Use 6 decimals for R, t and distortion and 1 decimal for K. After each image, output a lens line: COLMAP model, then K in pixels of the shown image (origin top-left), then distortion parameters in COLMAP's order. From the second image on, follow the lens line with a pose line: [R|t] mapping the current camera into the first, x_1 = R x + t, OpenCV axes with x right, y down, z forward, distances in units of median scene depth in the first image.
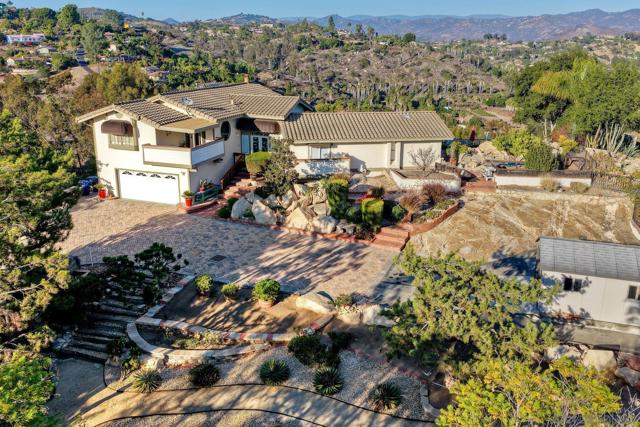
lens RADIAL K [[530.3, 0, 320.0], [0, 530.3, 213.5], [0, 0, 1]] dist [-0.007179, 0.004327]
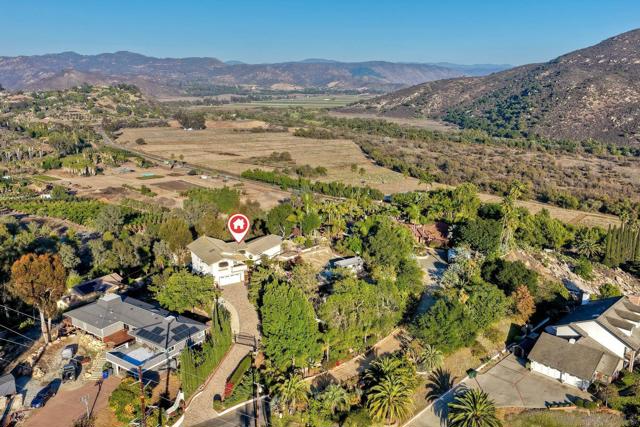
lens RADIAL K [[530.3, 0, 320.0], [0, 530.3, 213.5], [0, 0, 1]] dist [-0.007179, 0.004327]
pose [[0.633362, -0.193947, 0.749157, -0.142169], [0.242606, 0.969045, 0.045766, -0.027909], [-0.734843, 0.152764, 0.660809, -0.099360]]
